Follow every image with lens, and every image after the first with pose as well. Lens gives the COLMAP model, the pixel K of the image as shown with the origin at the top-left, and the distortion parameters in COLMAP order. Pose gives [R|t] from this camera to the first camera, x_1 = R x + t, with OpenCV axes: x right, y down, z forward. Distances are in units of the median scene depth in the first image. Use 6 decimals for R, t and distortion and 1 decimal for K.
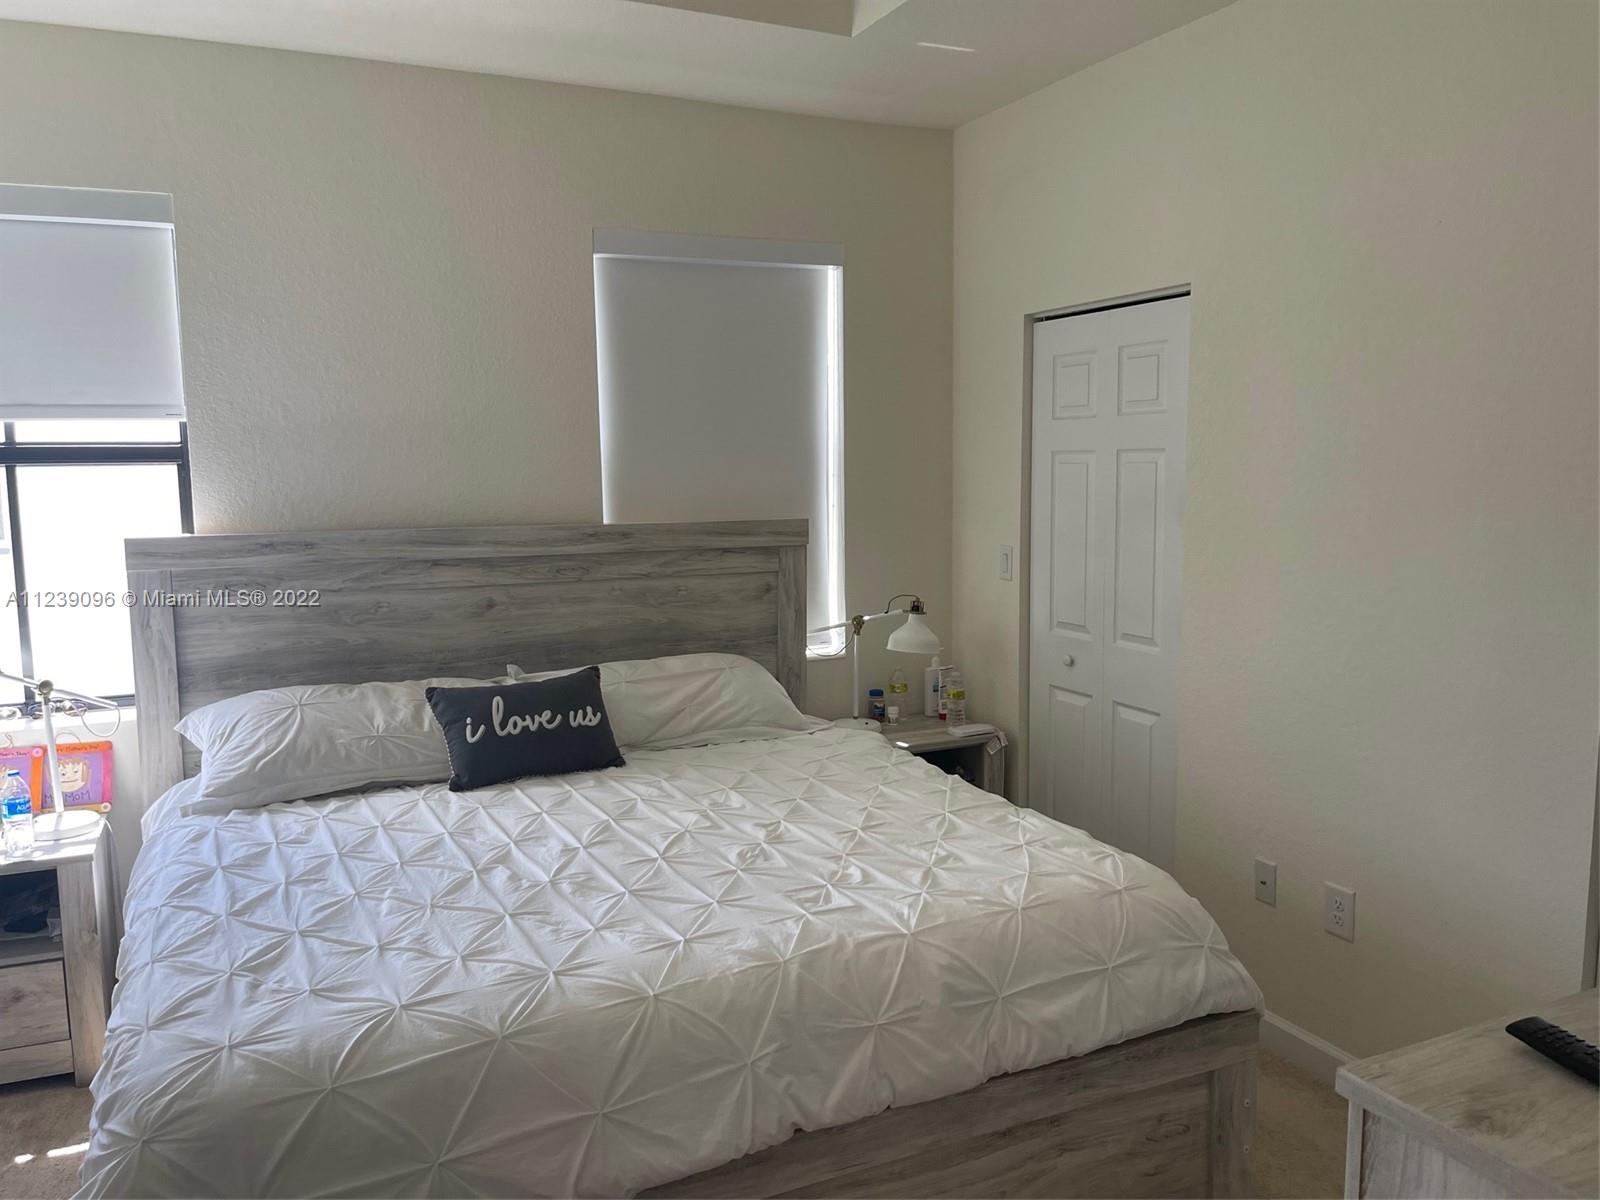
lens RADIAL K [[1212.7, 0, 800.0], [0, 1212.7, 600.0], [0, 0, 1]] dist [0.005336, -0.002765]
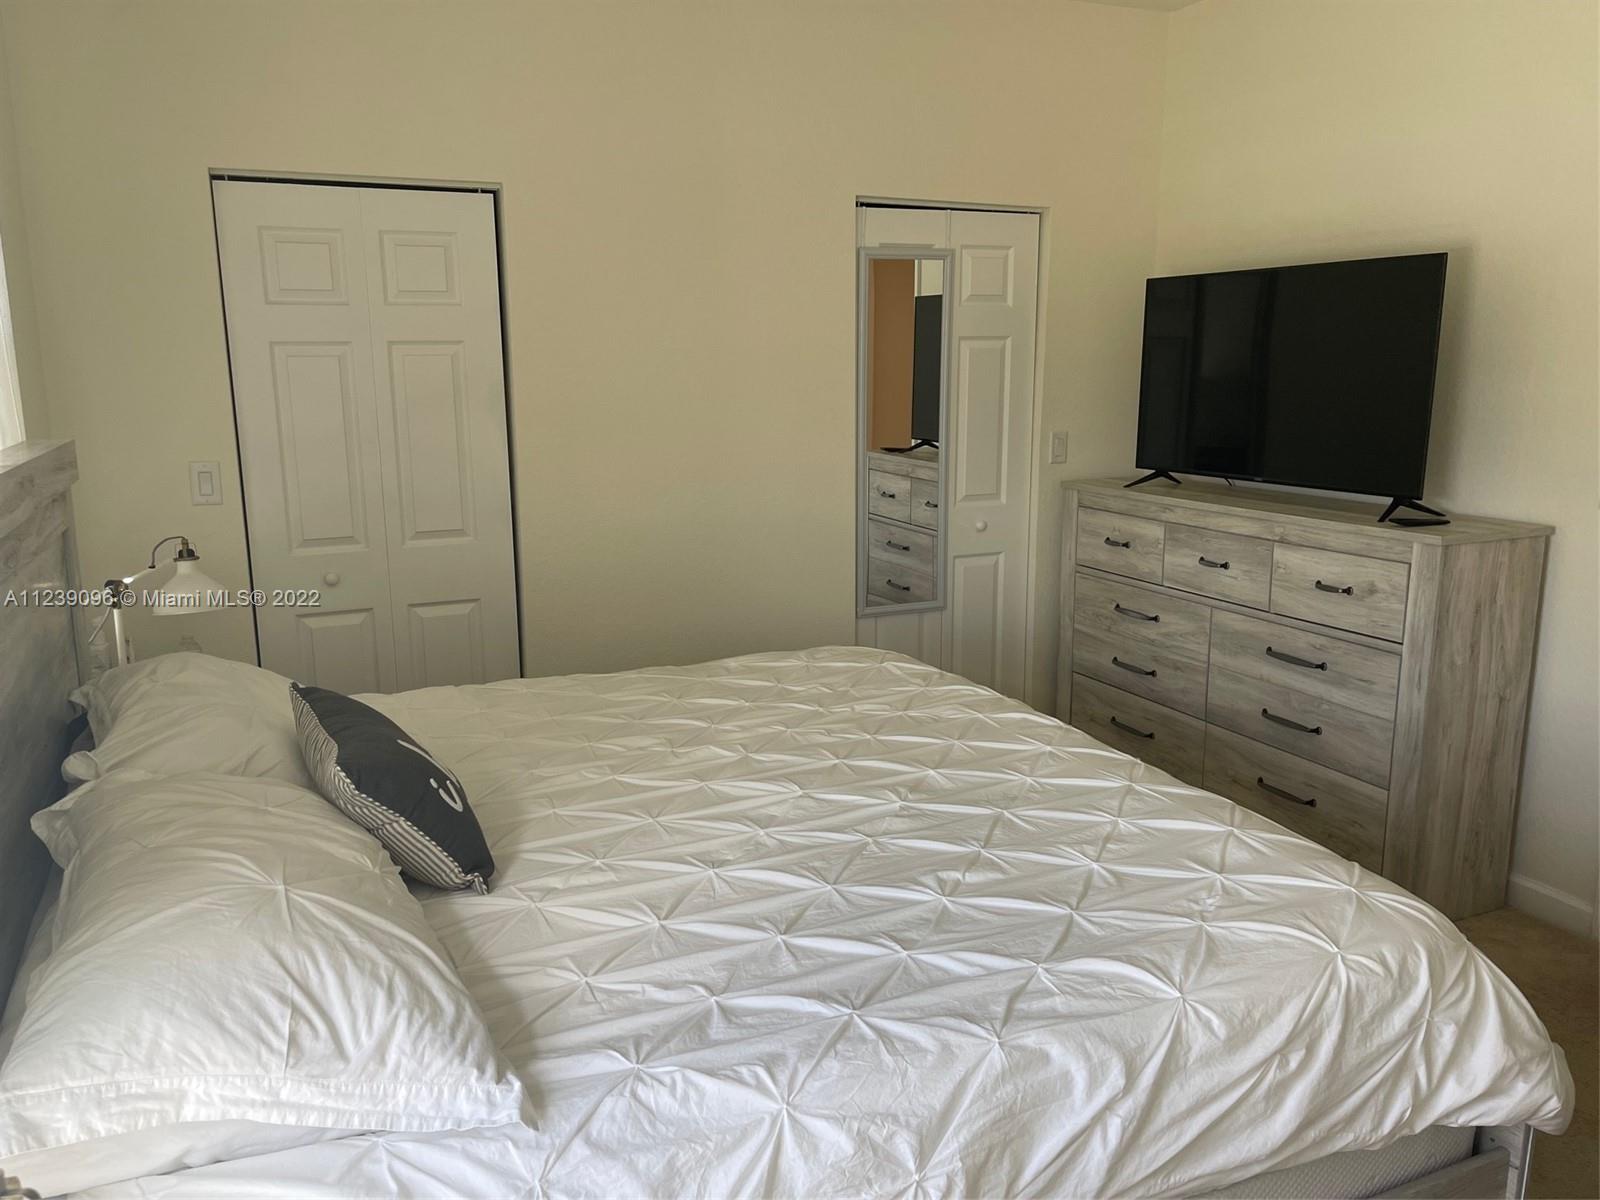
lens RADIAL K [[1212.7, 0, 800.0], [0, 1212.7, 600.0], [0, 0, 1]] dist [0.005336, -0.002765]
pose [[-0.000374, -0.185365, 0.982670, -0.672476], [0.119655, 0.975601, 0.184078, -0.059624], [-0.992815, 0.117650, 0.021815, 0.647549]]
